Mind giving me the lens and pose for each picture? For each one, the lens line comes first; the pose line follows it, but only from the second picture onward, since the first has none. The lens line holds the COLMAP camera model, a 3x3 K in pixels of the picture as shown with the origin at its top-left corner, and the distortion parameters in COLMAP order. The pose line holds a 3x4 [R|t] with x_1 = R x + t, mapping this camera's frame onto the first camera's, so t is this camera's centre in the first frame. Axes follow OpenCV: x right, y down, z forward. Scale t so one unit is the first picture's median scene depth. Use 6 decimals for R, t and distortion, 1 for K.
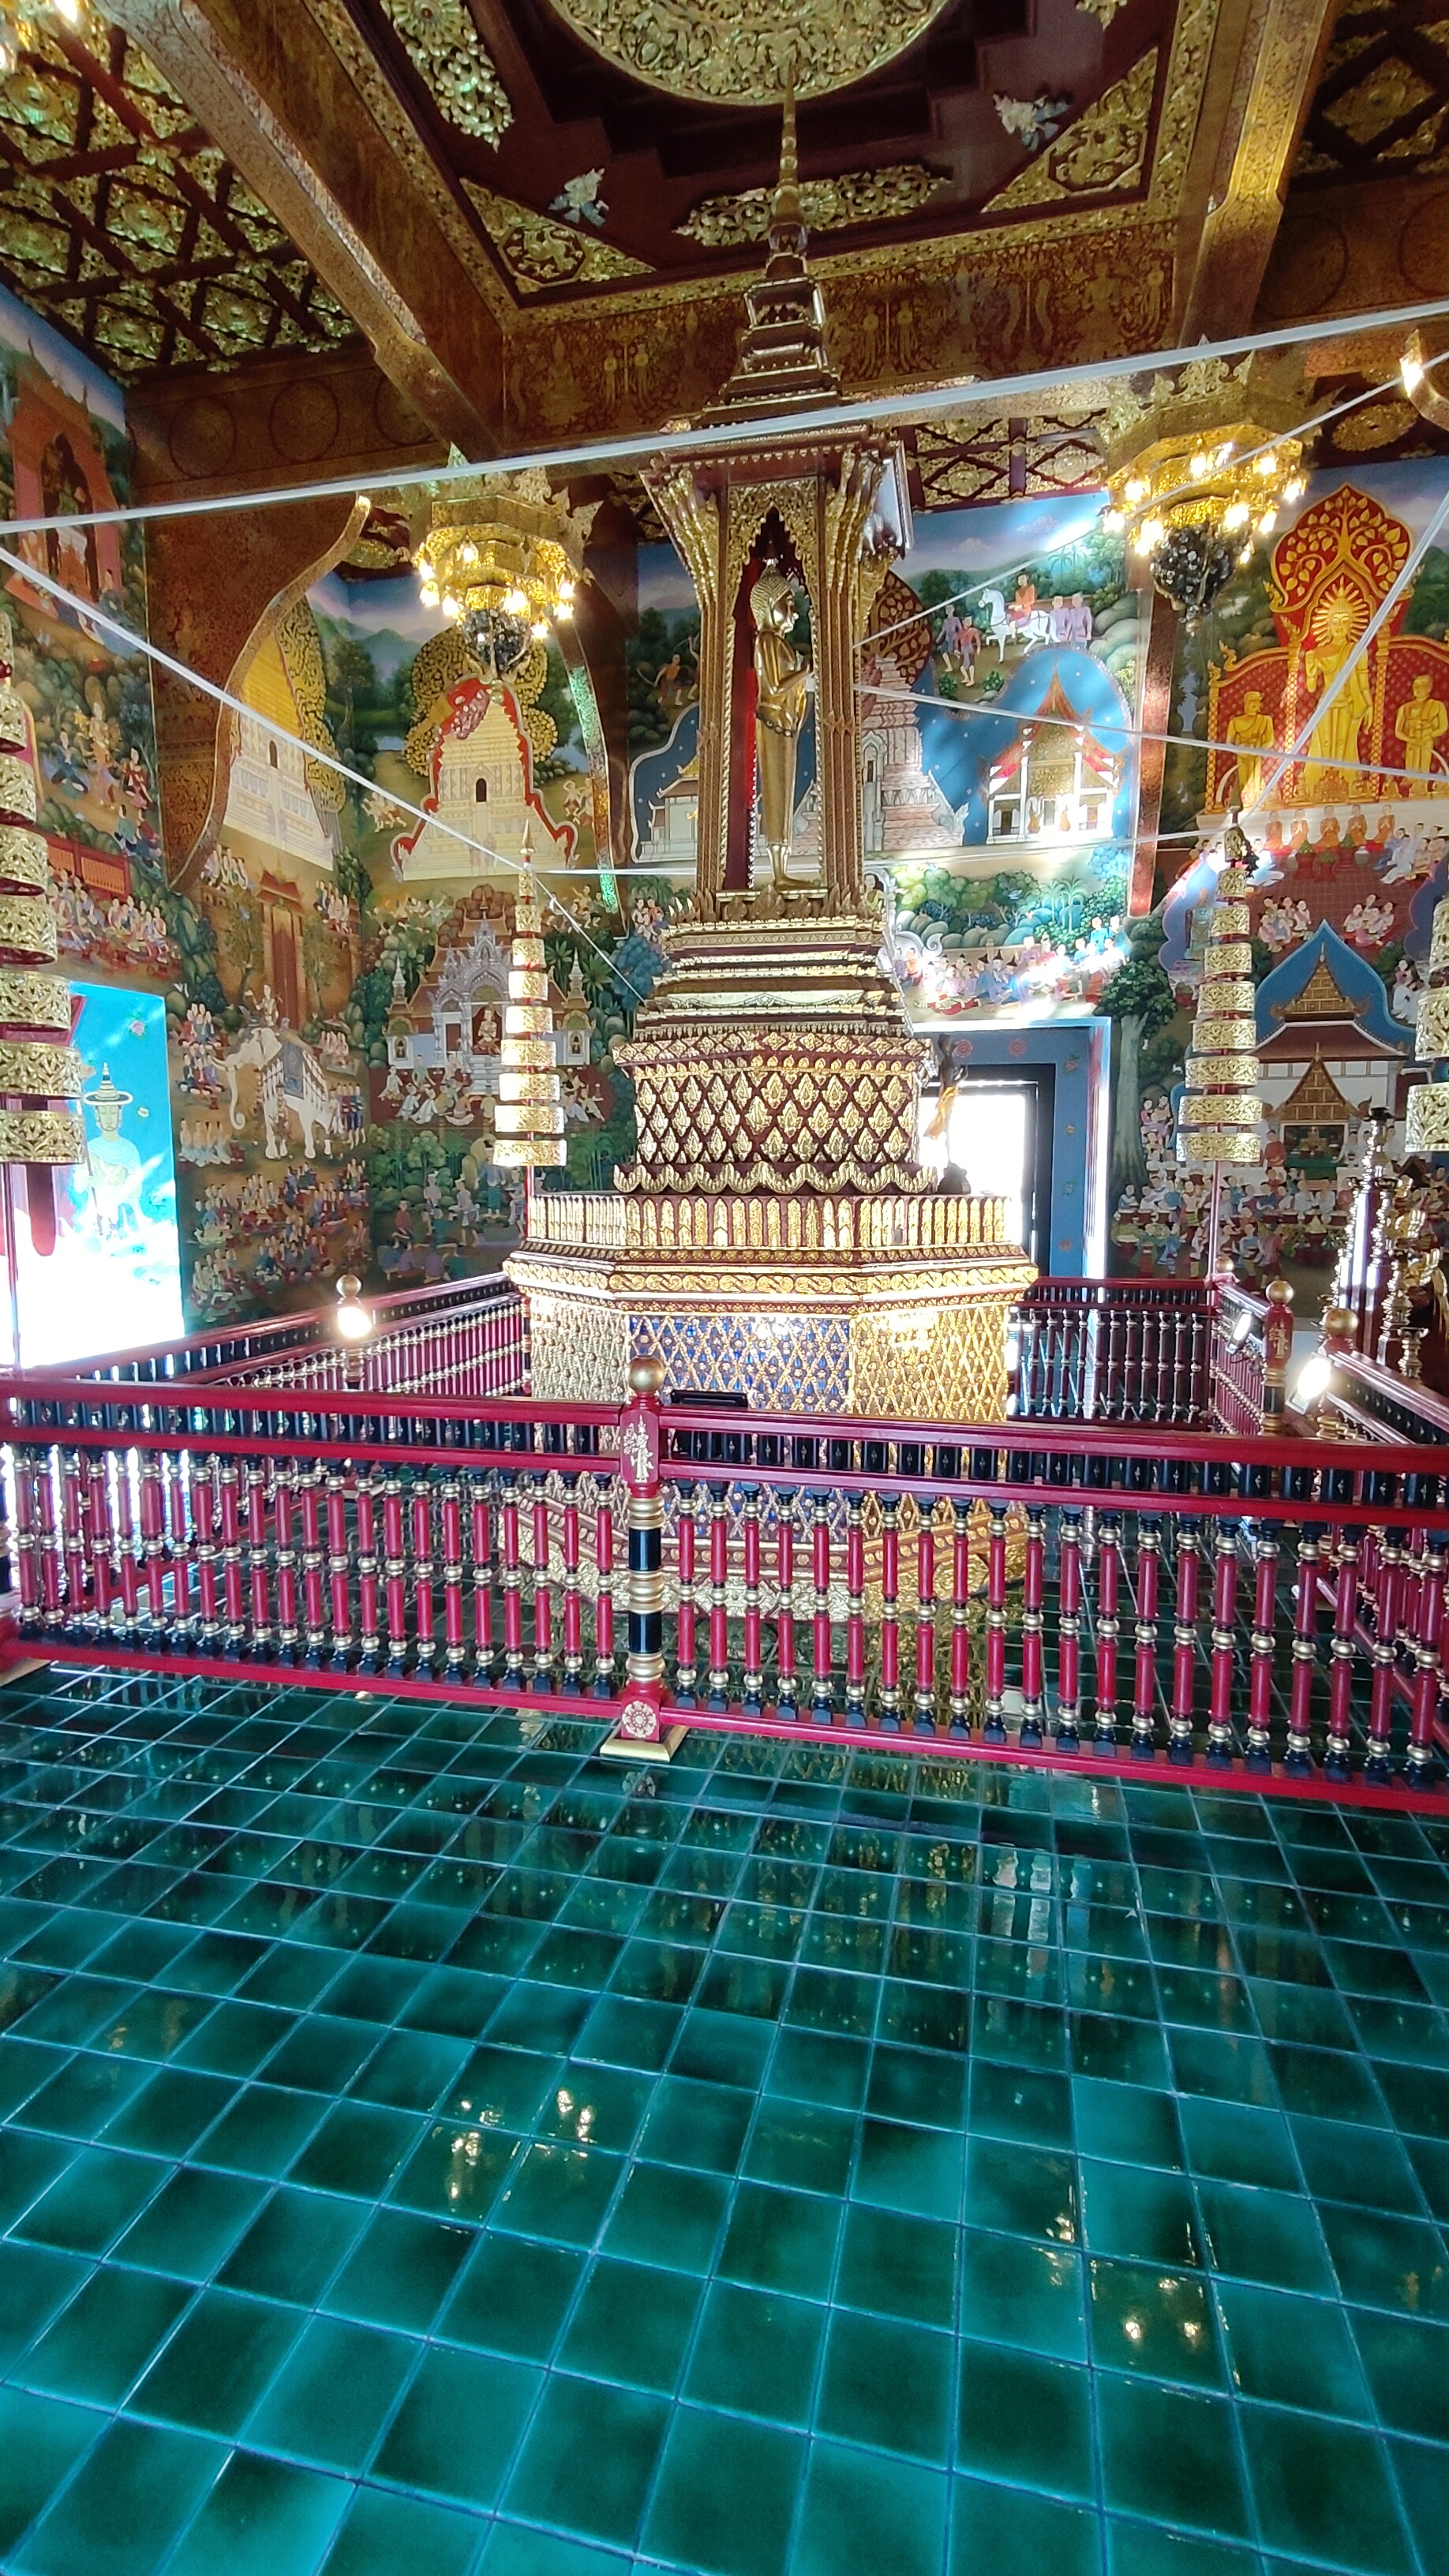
lens RADIAL K [[1183.7, 0, 716.1], [0, 1183.7, 1289.8], [0, 0, 1]] dist [0.002673, -0.001205]
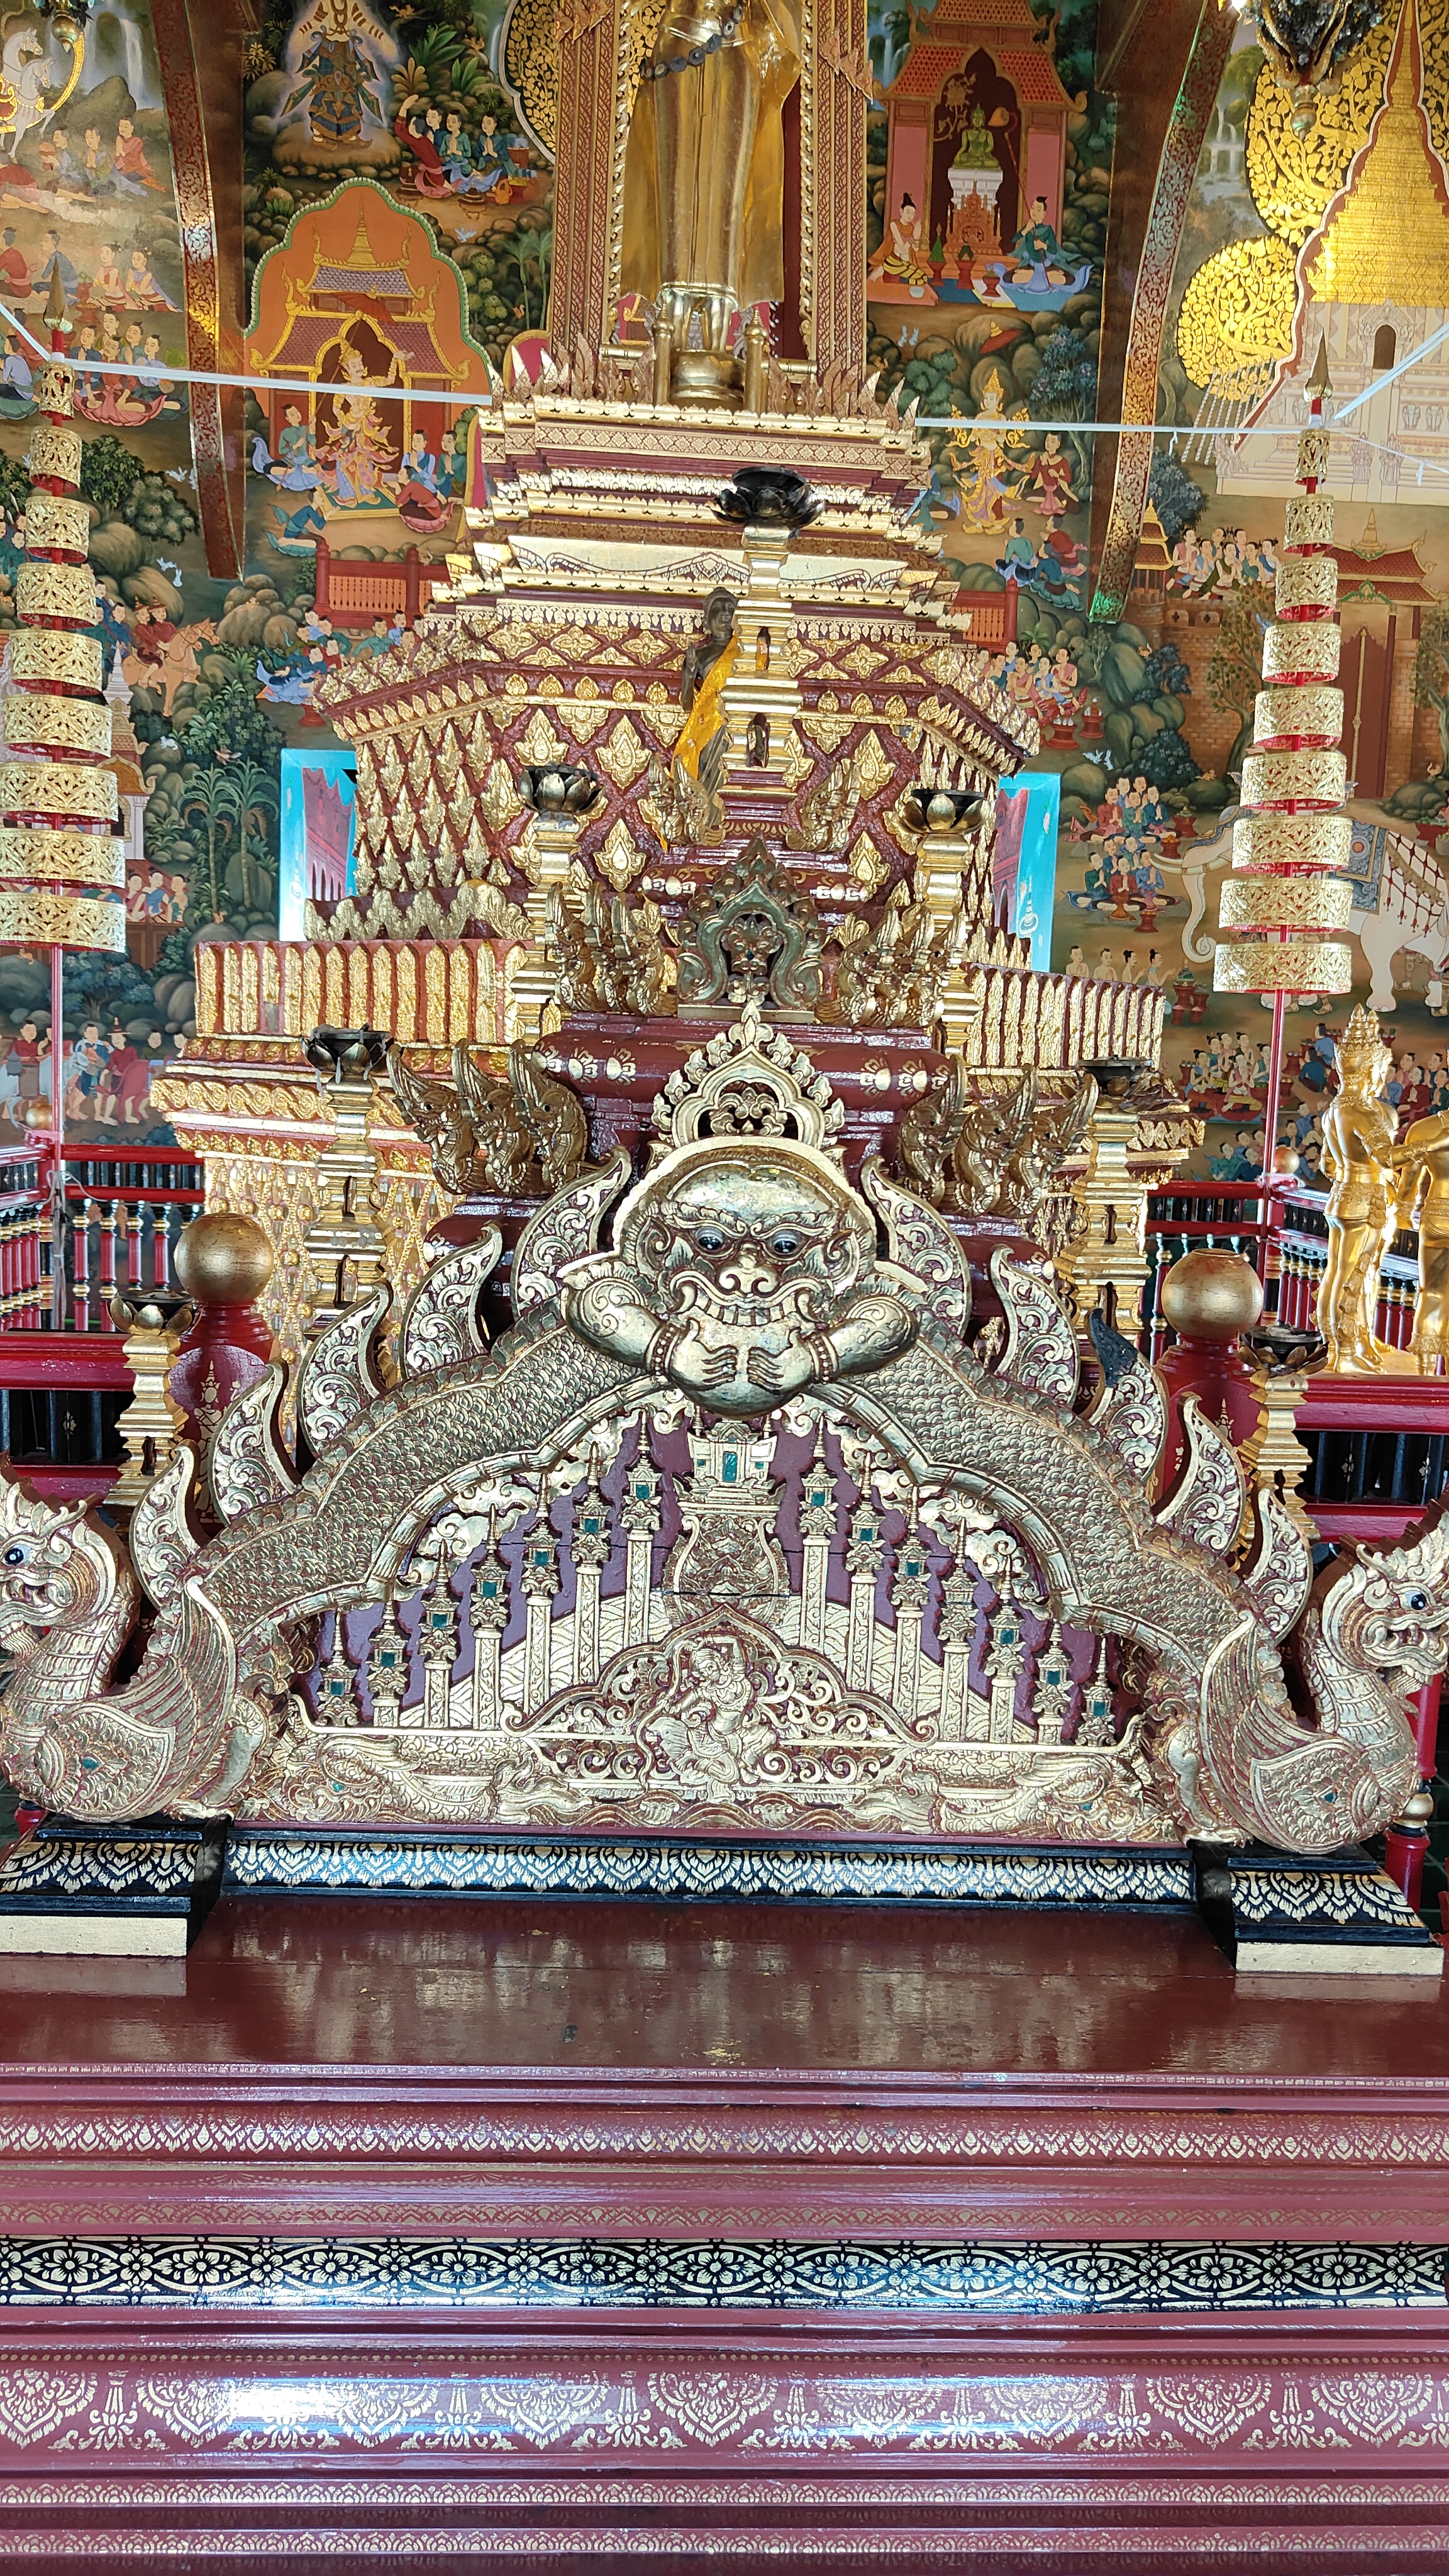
lens RADIAL K [[1792.4, 0, 721.0], [0, 1792.4, 1276.6], [0, 0, 1]] dist [0.014479, -0.009696]
pose [[0.284383, 0.121003, -0.951044, 0.517137], [-0.135227, 0.987148, 0.085161, -0.012312], [0.949126, 0.104389, 0.297091, 0.492273]]
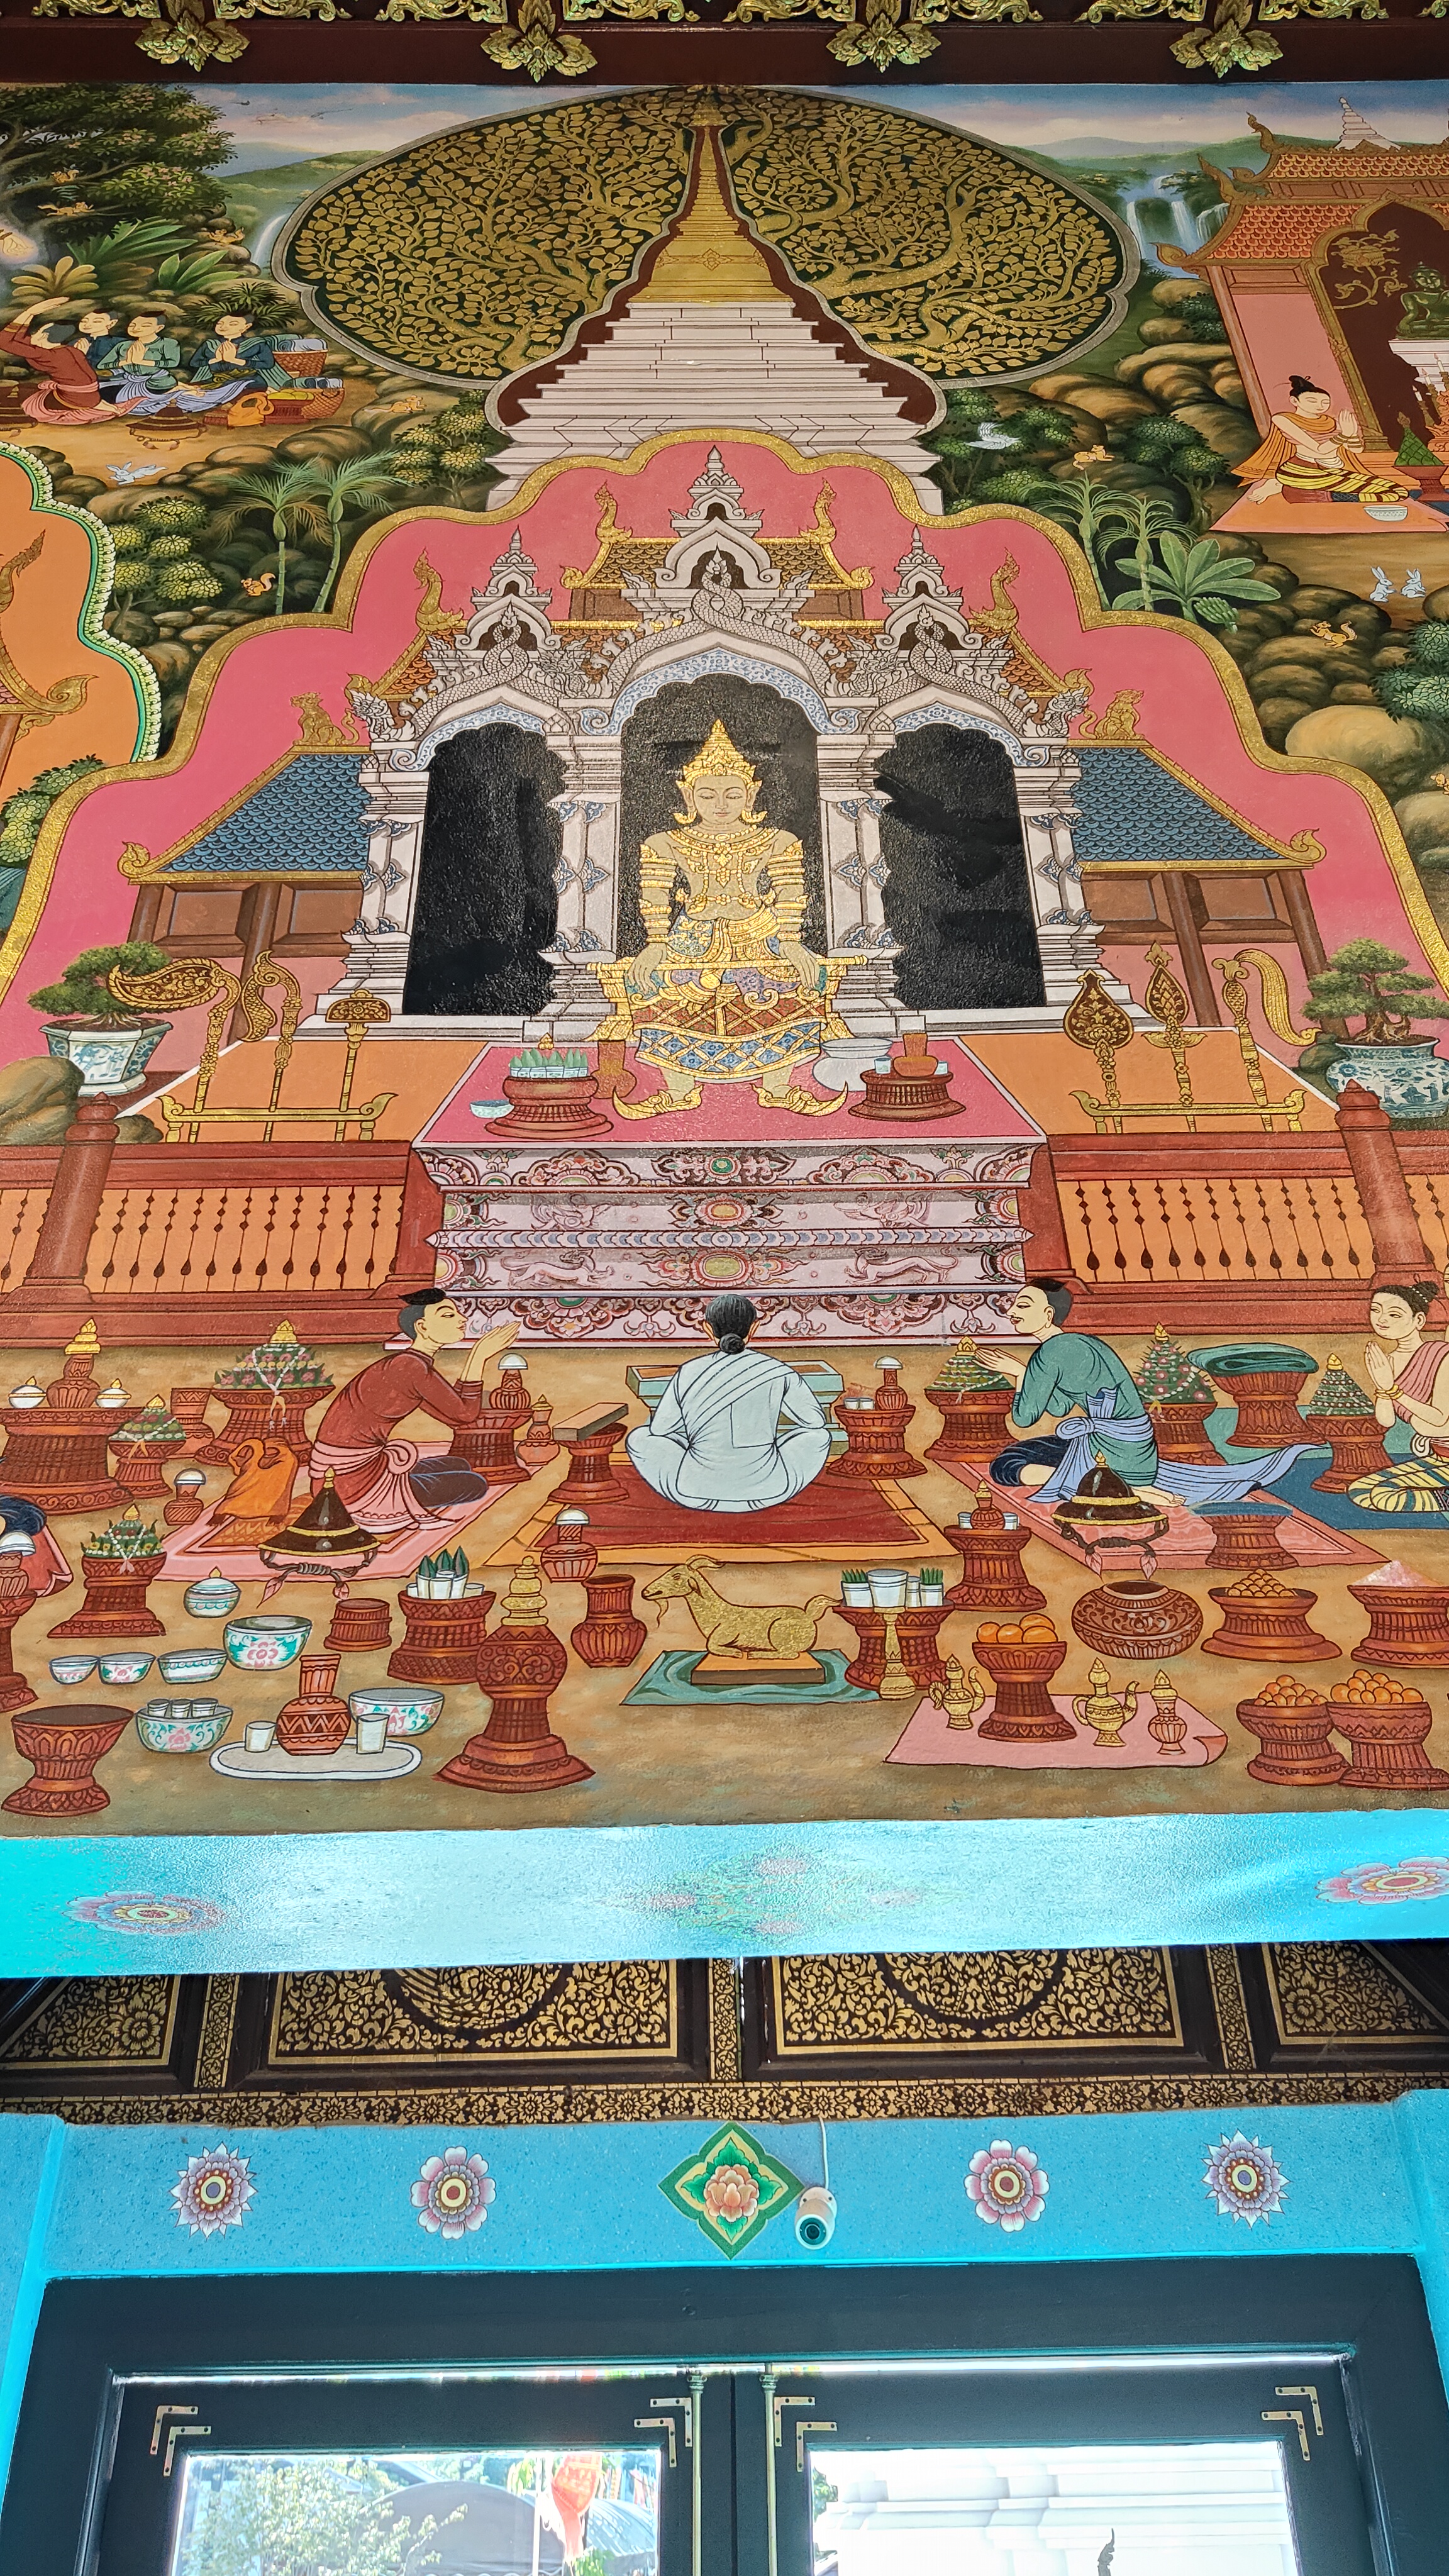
lens RADIAL K [[1792.4, 0, 728.5], [0, 1792.4, 1283.1], [0, 0, 1]] dist [0.014479, -0.009696]
pose [[0.231072, -0.547887, -0.804006, -0.299789], [-0.089669, 0.810860, -0.578329, -0.141812], [0.968796, 0.205731, 0.138239, 0.692174]]
